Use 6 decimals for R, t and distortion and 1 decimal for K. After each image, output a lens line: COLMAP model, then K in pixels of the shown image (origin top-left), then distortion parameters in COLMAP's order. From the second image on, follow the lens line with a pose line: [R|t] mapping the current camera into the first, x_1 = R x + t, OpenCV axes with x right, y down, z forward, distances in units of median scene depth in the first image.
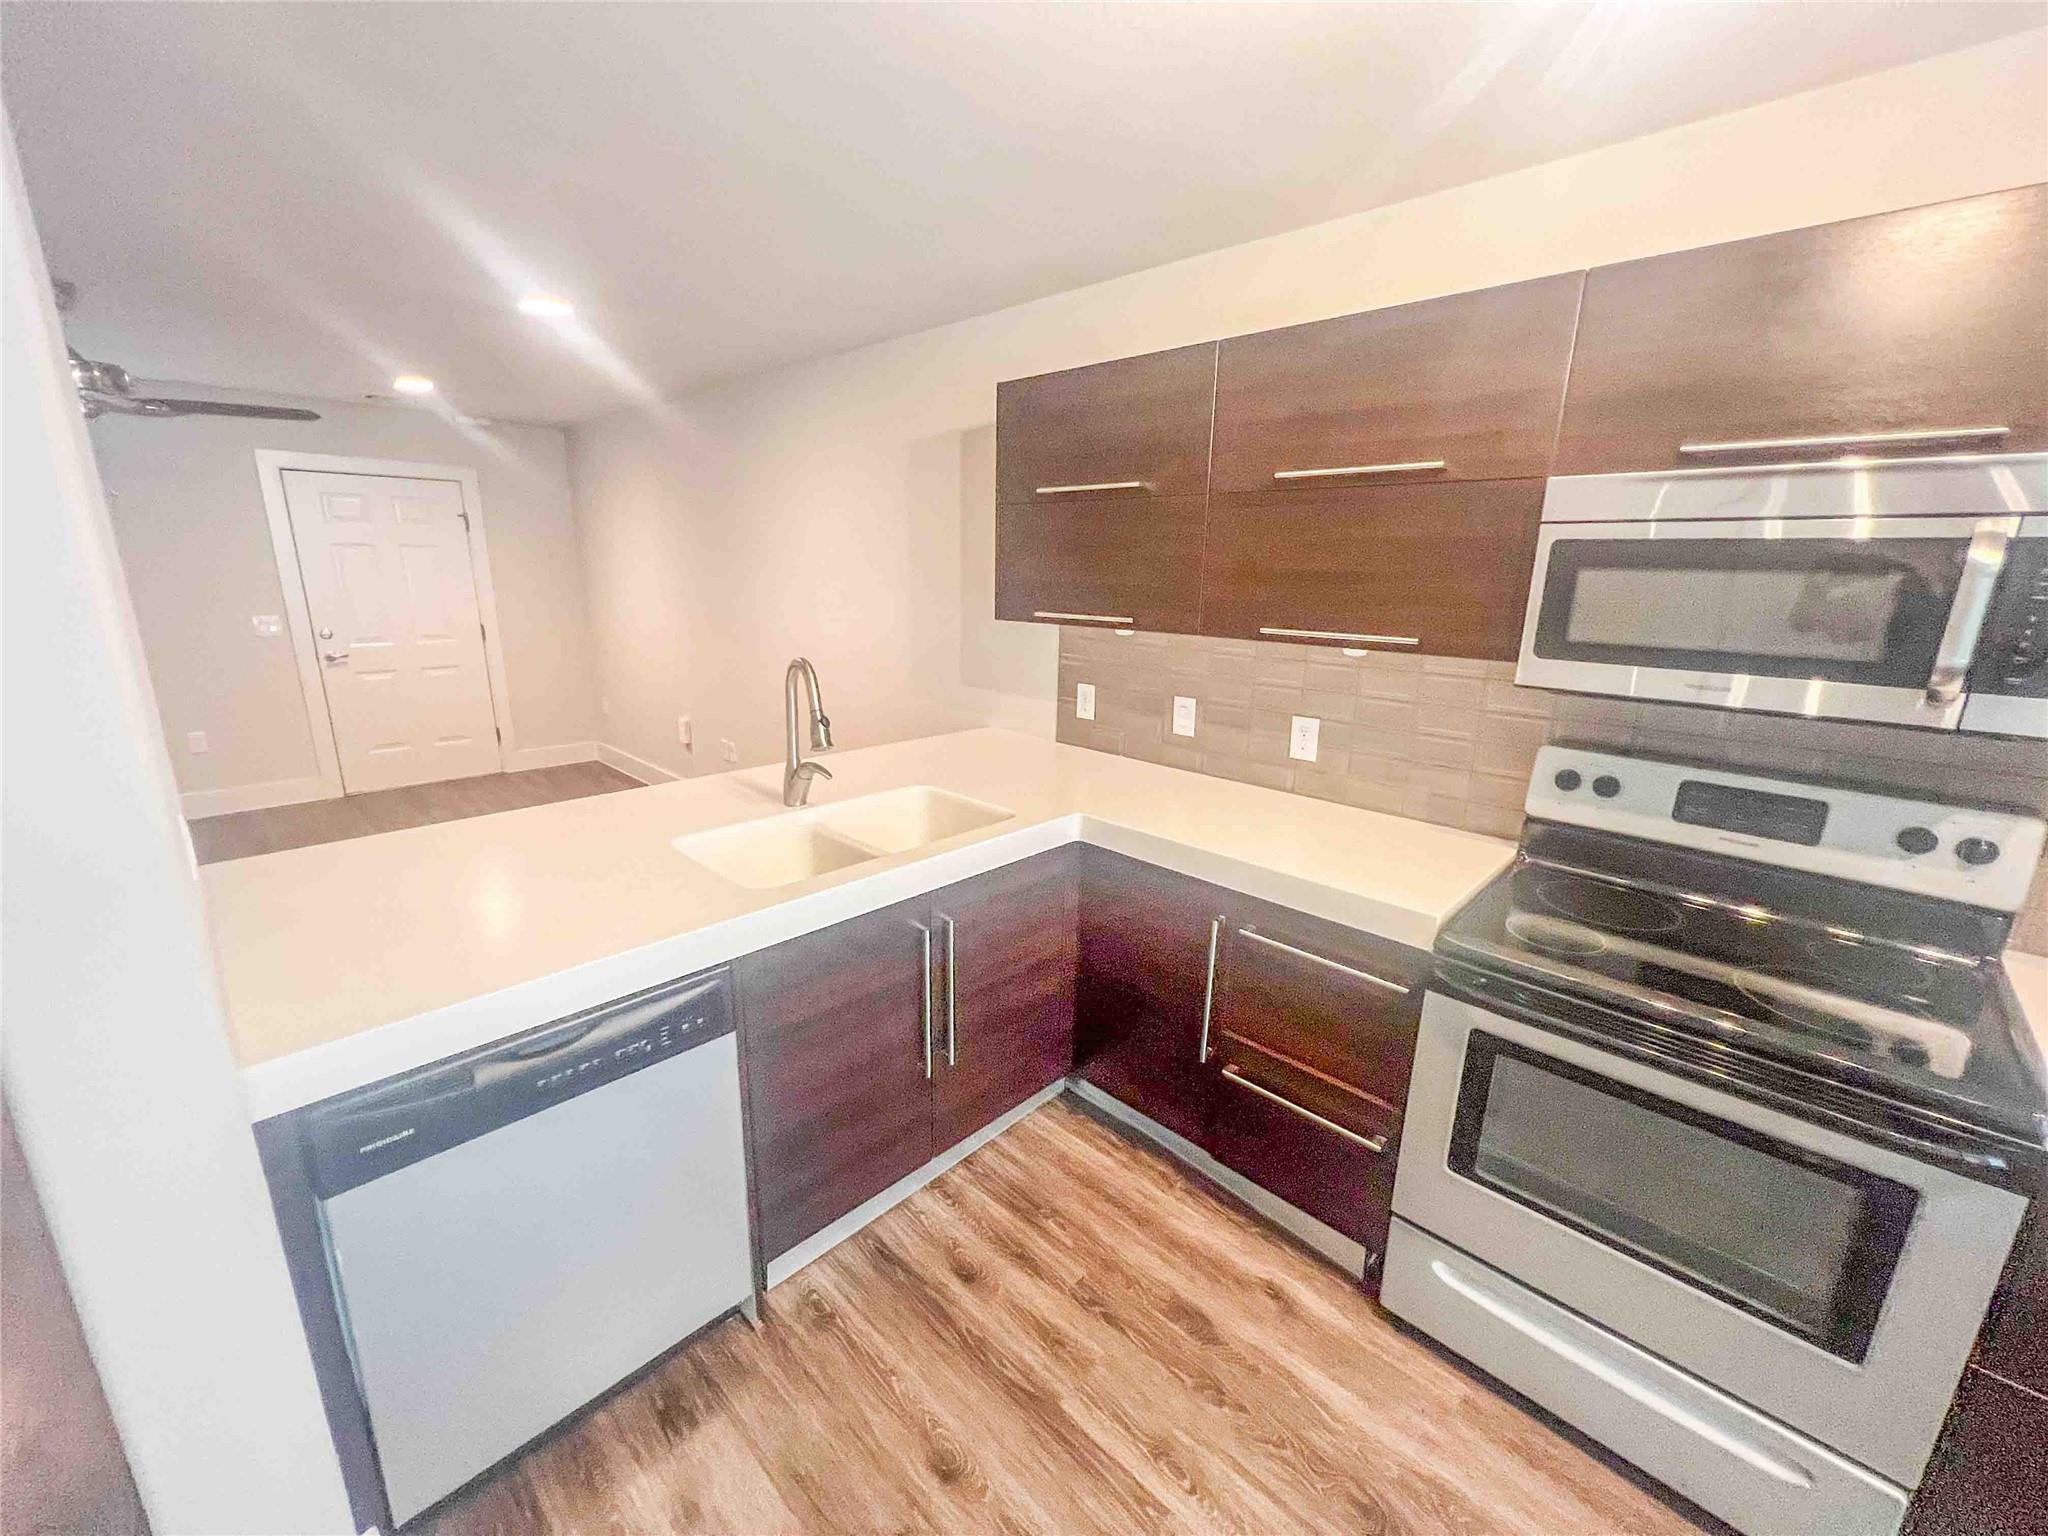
lens RADIAL K [[817.6, 0, 1040.3], [0, 817.6, 773.4], [0, 0, 1]] dist [0.002498, -0.000097]
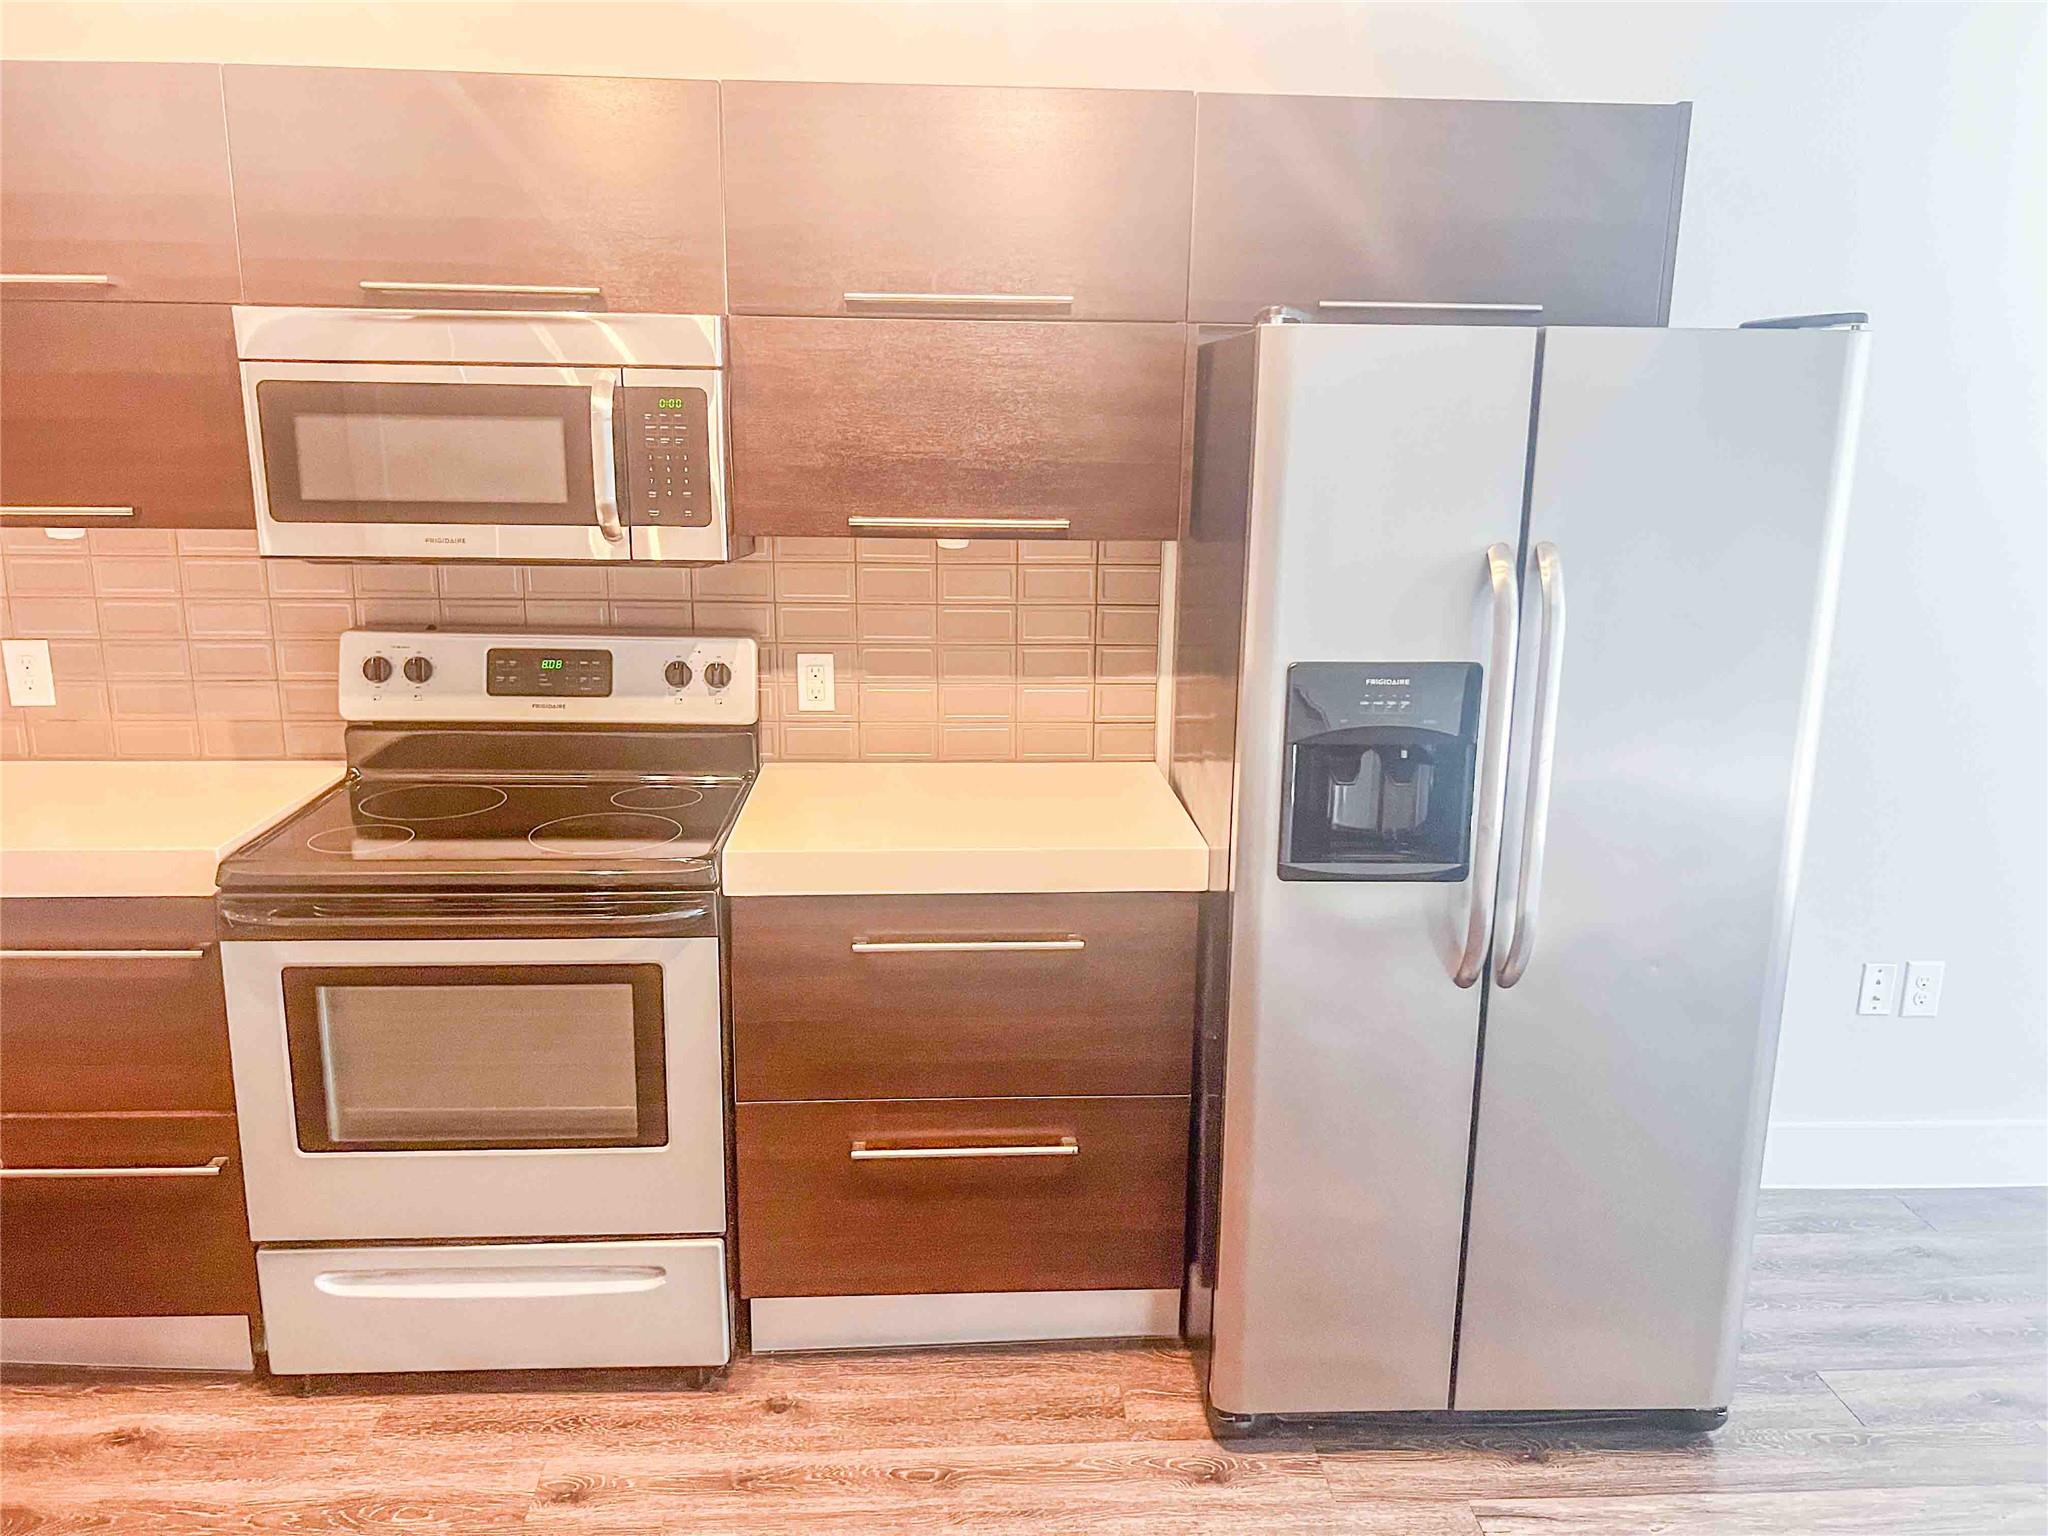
lens RADIAL K [[1540.7, 0, 1023.7], [0, 1540.7, 769.4], [0, 0, 1]] dist [0.001824, -0.010572]
pose [[0.684517, -0.174609, 0.707777, -0.023742], [0.180740, 0.981228, 0.067269, 0.129085], [-0.706236, 0.081877, 0.703226, -0.577386]]
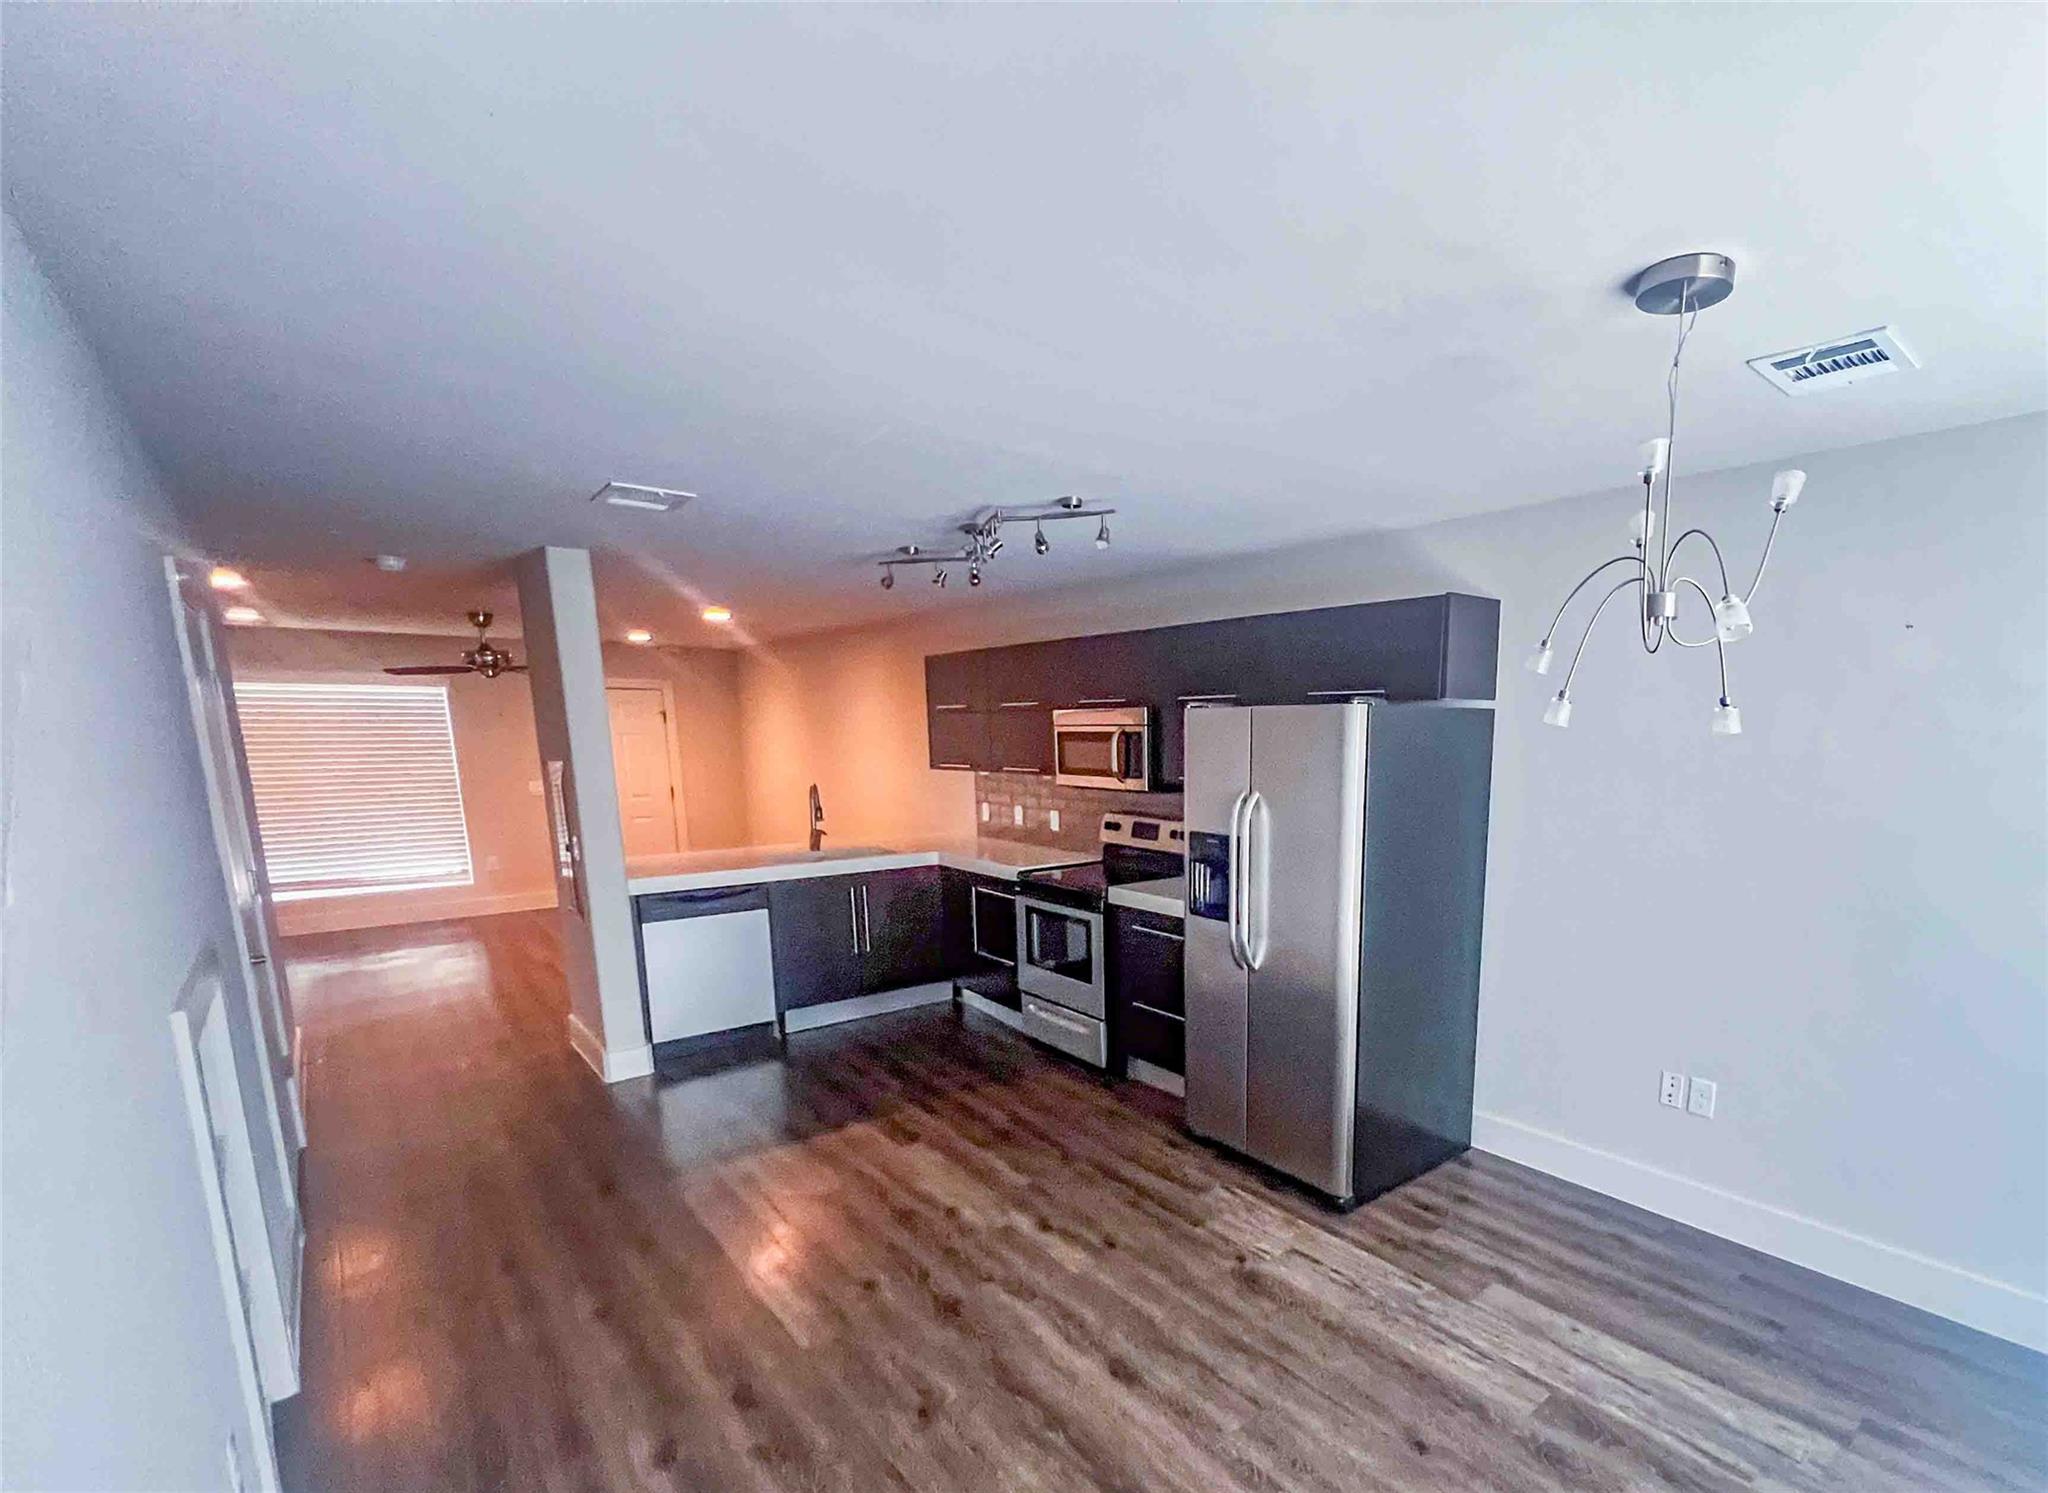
lens RADIAL K [[945.7, 0, 1210.3], [0, 945.7, 910.7], [0, 0, 1]] dist [-0.003737, -0.000283]
pose [[0.997899, -0.008759, -0.064187, 1.222071], [0.004843, 0.998132, -0.060908, 0.473018], [0.064600, 0.060470, 0.996077, -1.934920]]
